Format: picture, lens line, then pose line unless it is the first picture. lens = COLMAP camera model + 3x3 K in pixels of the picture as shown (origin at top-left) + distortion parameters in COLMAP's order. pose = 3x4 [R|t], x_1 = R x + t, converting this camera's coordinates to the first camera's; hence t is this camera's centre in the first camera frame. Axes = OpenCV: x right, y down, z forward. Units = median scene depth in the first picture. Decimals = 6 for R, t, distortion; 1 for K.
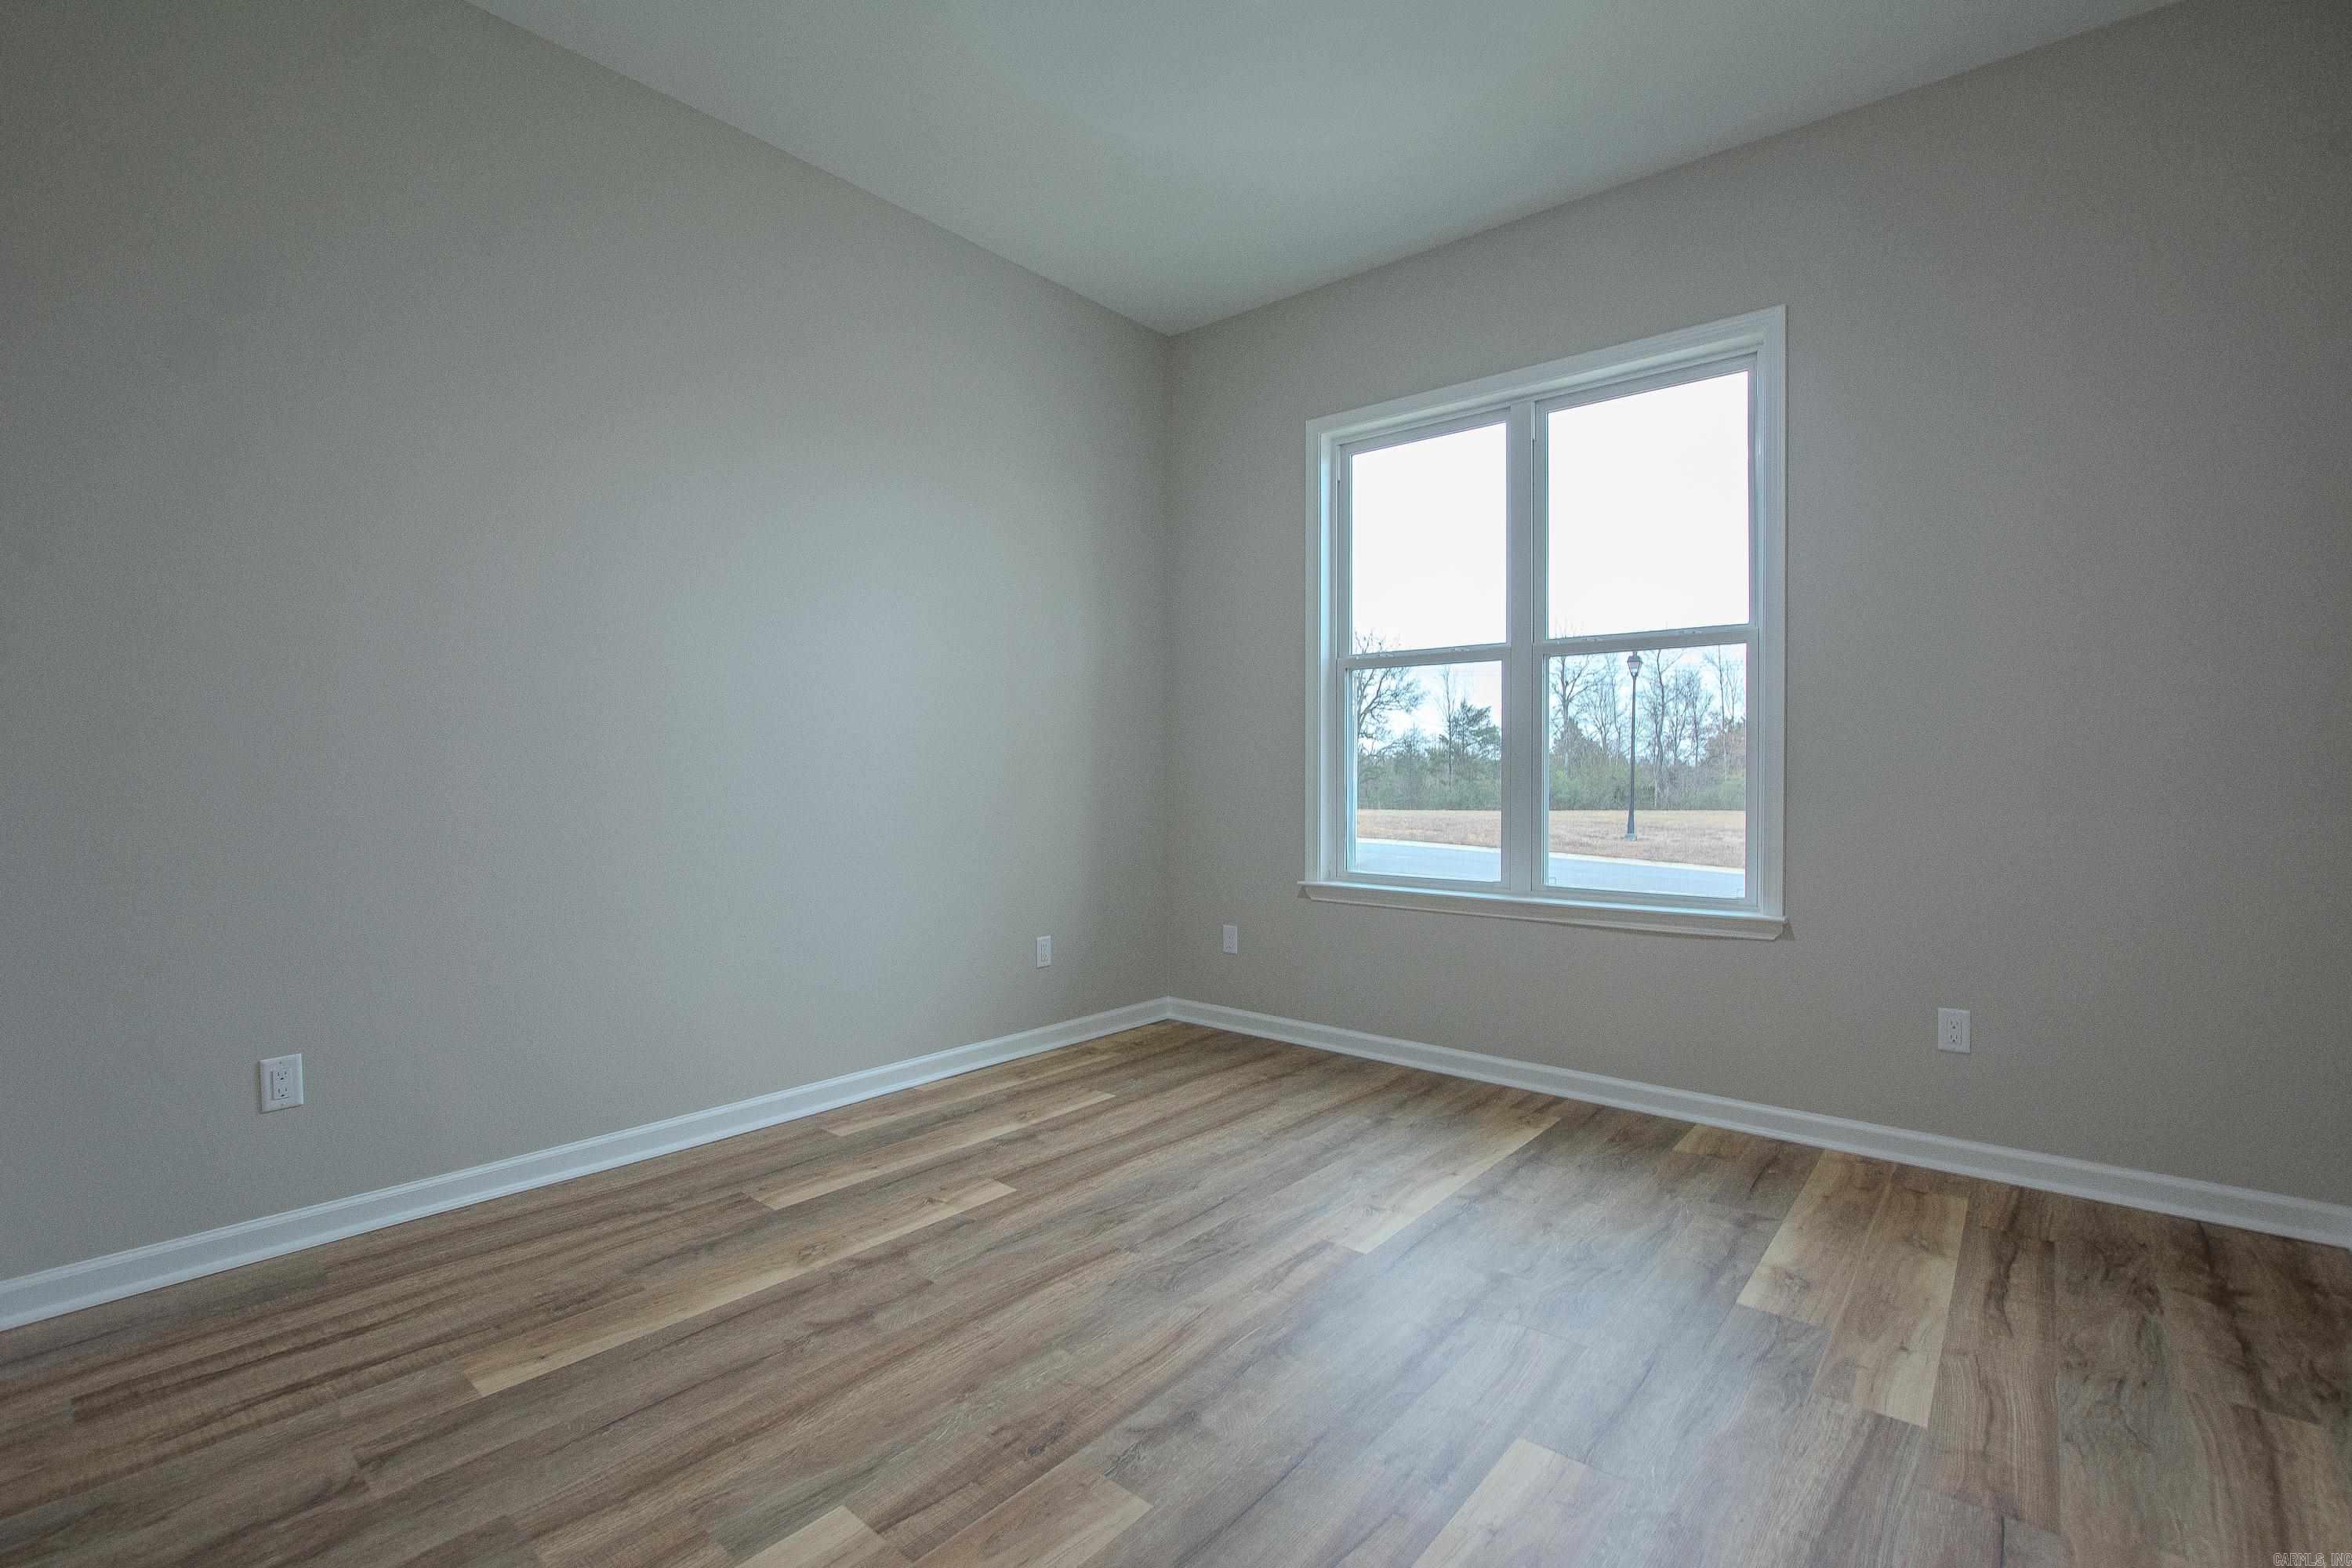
lens RADIAL K [[1043.4, 0, 1187.7], [0, 1043.4, 779.2], [0, 0, 1]] dist [-0.036064, 0.005336]
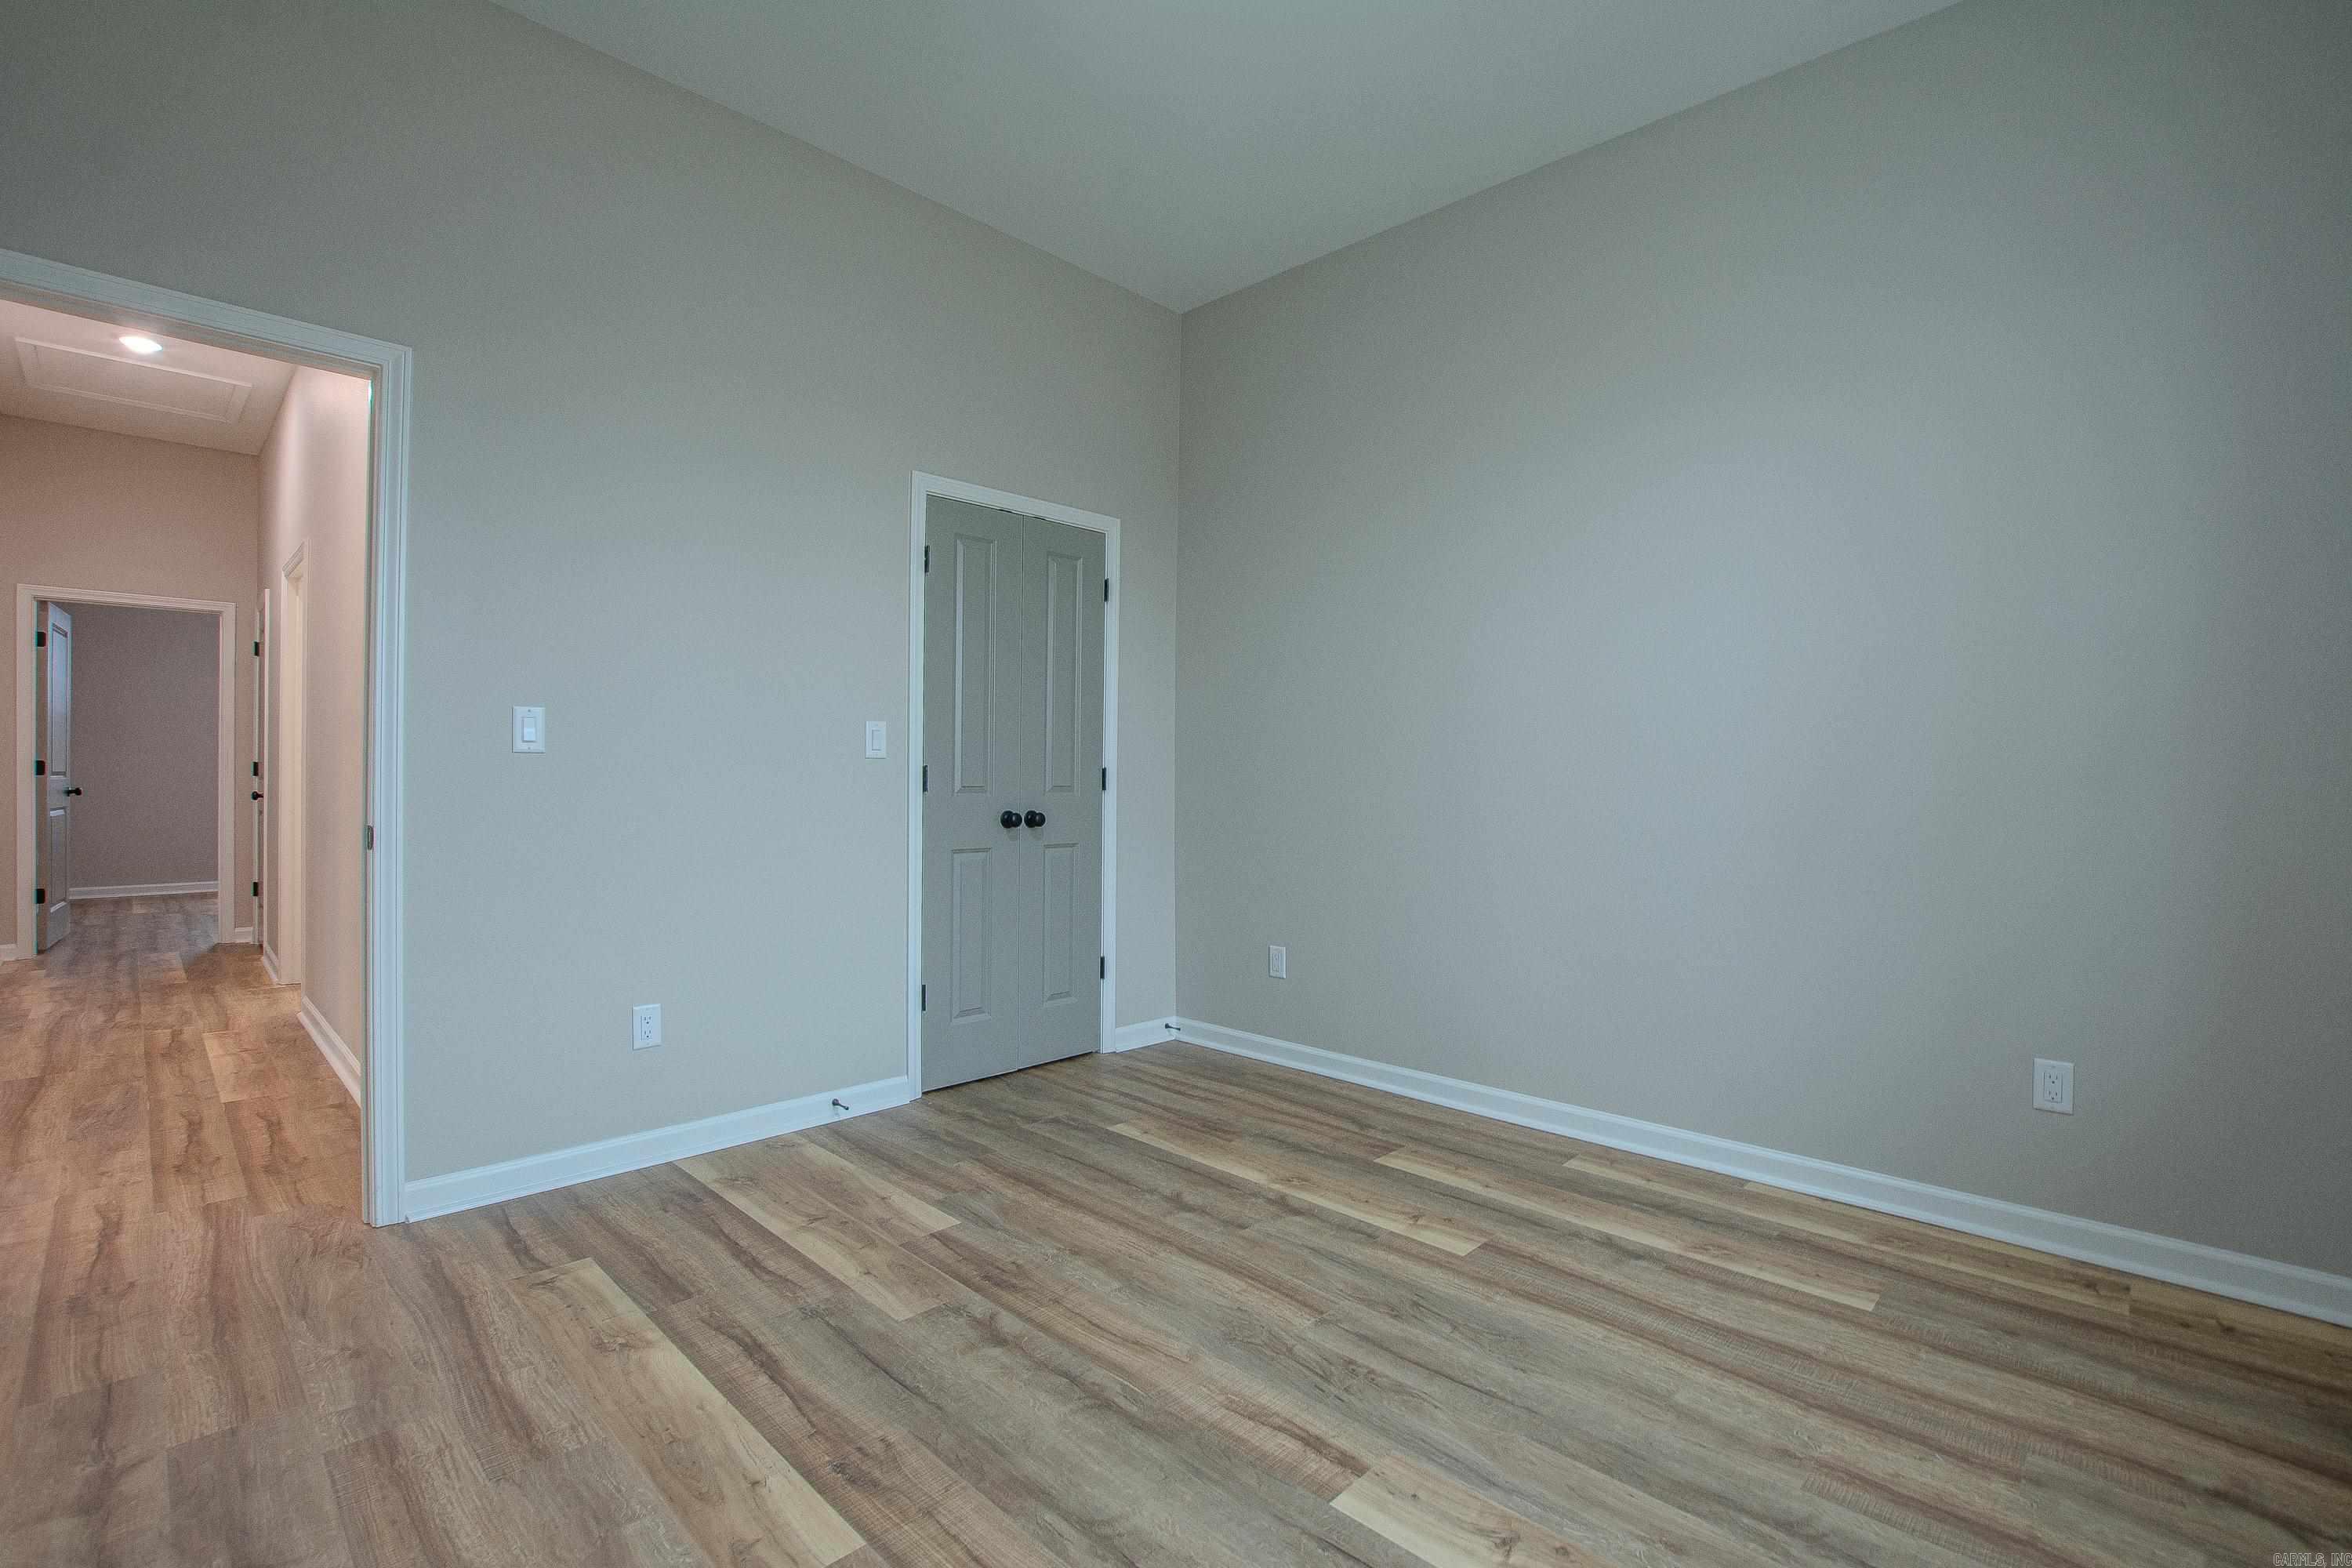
lens RADIAL K [[1043.4, 0, 1187.7], [0, 1043.4, 779.2], [0, 0, 1]] dist [-0.036064, 0.005336]
pose [[-0.072632, -0.001762, -0.997357, 0.763125], [-0.016463, 0.999864, -0.000568, -0.001934], [0.997223, 0.016378, -0.072652, 0.870388]]
